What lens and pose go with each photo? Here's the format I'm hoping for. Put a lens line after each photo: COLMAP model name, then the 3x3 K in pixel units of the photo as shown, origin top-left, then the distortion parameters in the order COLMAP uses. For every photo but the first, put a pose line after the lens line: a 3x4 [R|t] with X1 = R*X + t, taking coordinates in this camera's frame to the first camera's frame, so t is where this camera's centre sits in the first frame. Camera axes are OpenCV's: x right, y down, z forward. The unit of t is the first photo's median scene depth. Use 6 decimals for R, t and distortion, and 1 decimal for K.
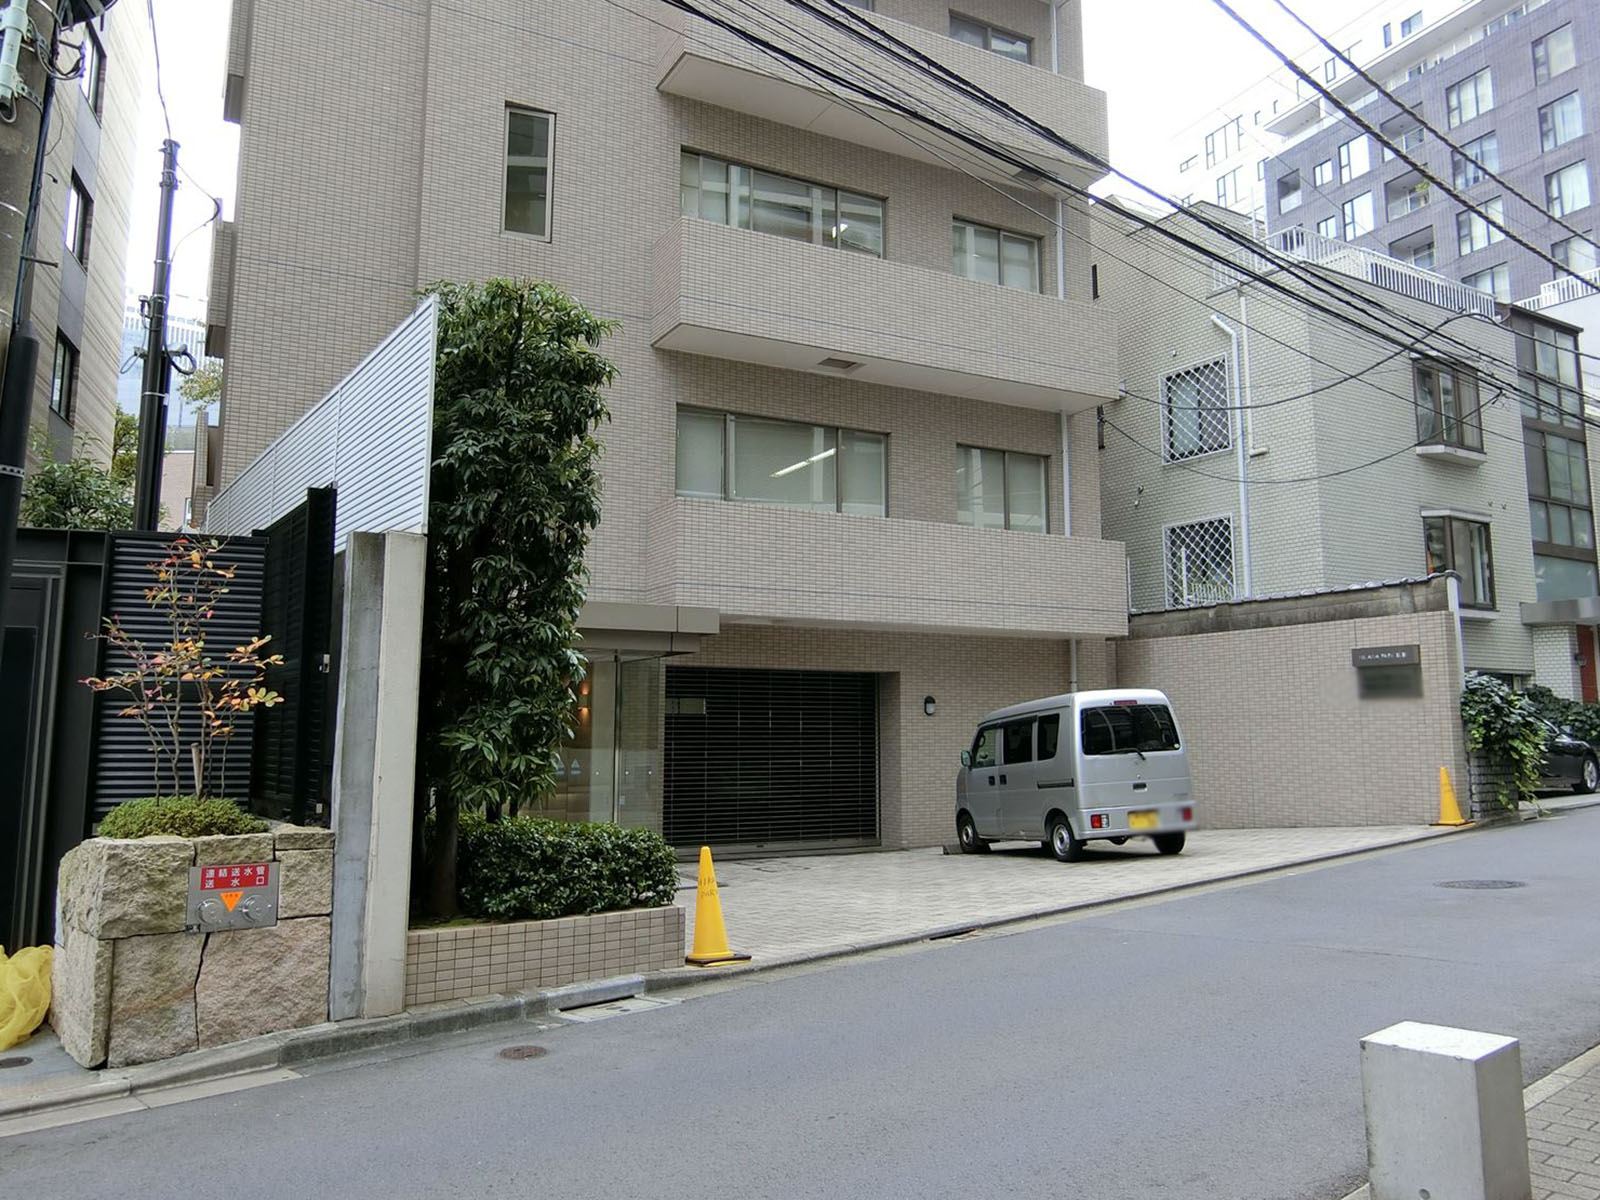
lens RADIAL K [[1078.1, 0, 800.0], [0, 1078.1, 600.0], [0, 0, 1]] dist [0.002225, 0.001003]
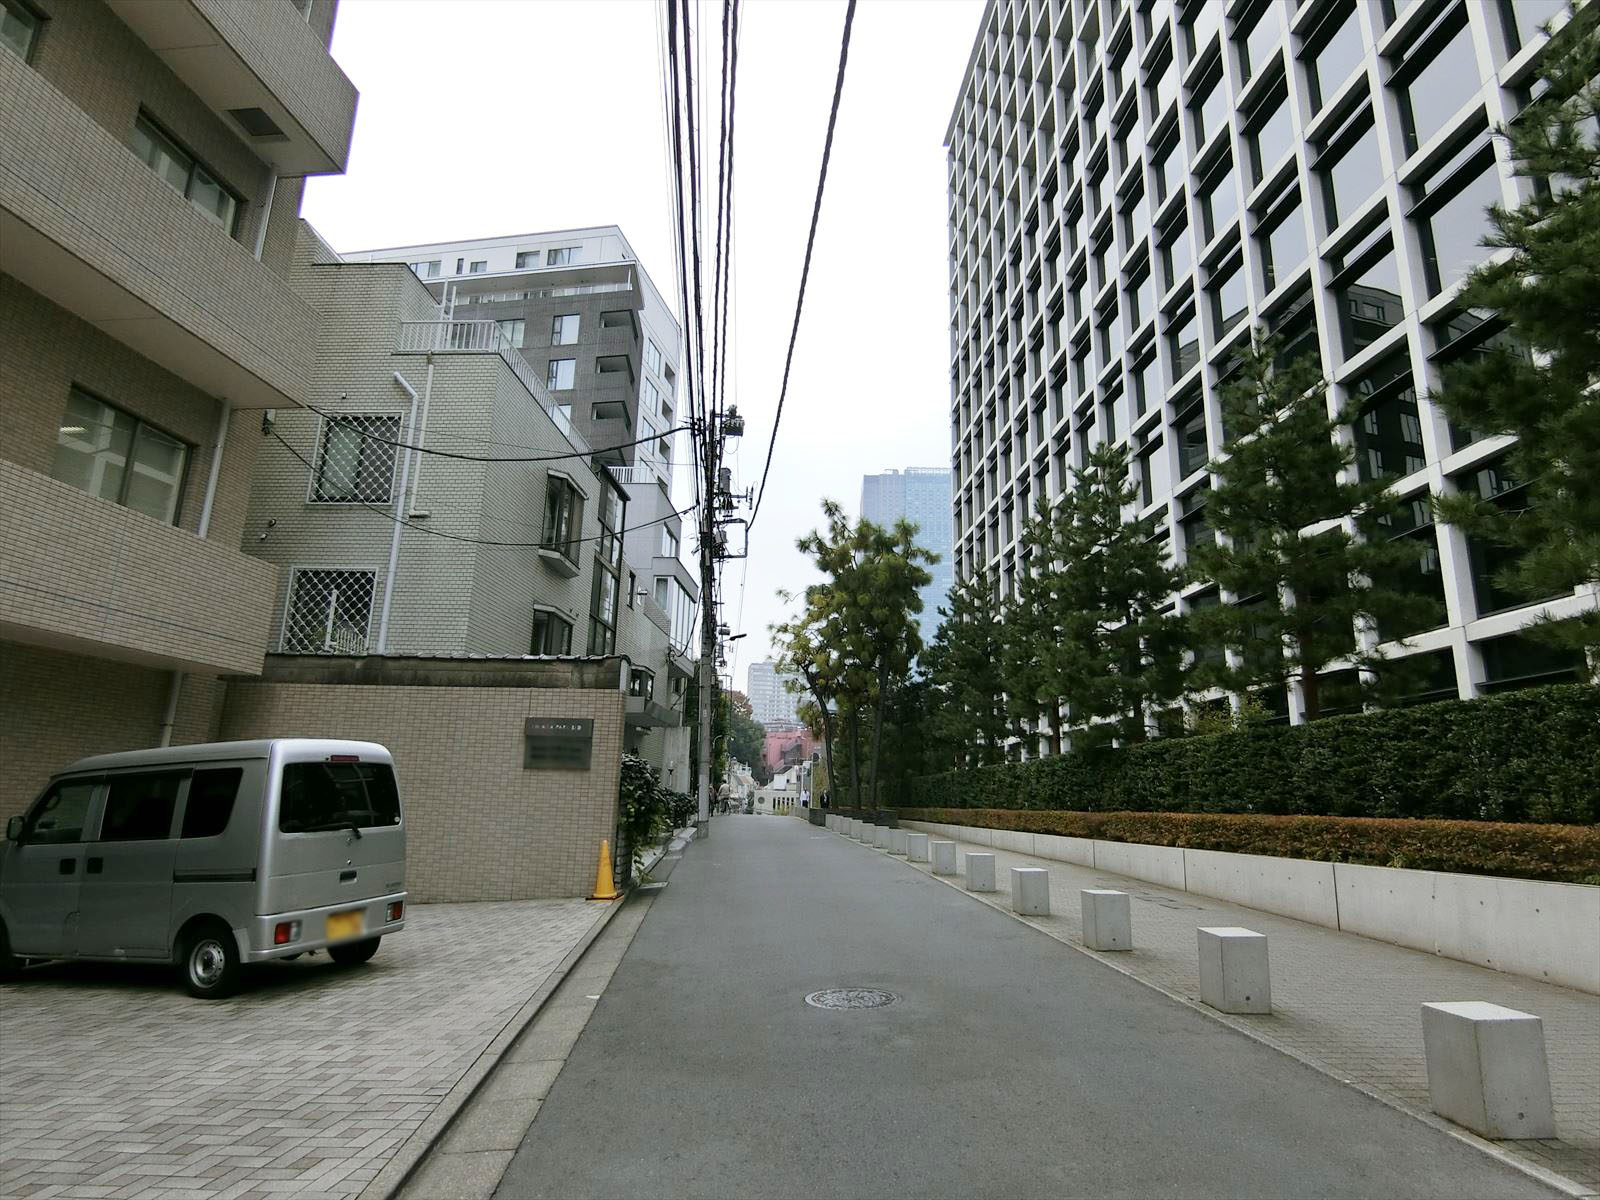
lens RADIAL K [[887.8, 0, 772.4], [0, 887.8, 598.1], [0, 0, 1]] dist [-0.004149, -0.001191]
pose [[0.592373, 0.204975, 0.779153, -0.011077], [-0.133288, 0.978701, -0.156135, 0.028317], [-0.794562, -0.011361, 0.607077, 0.260005]]
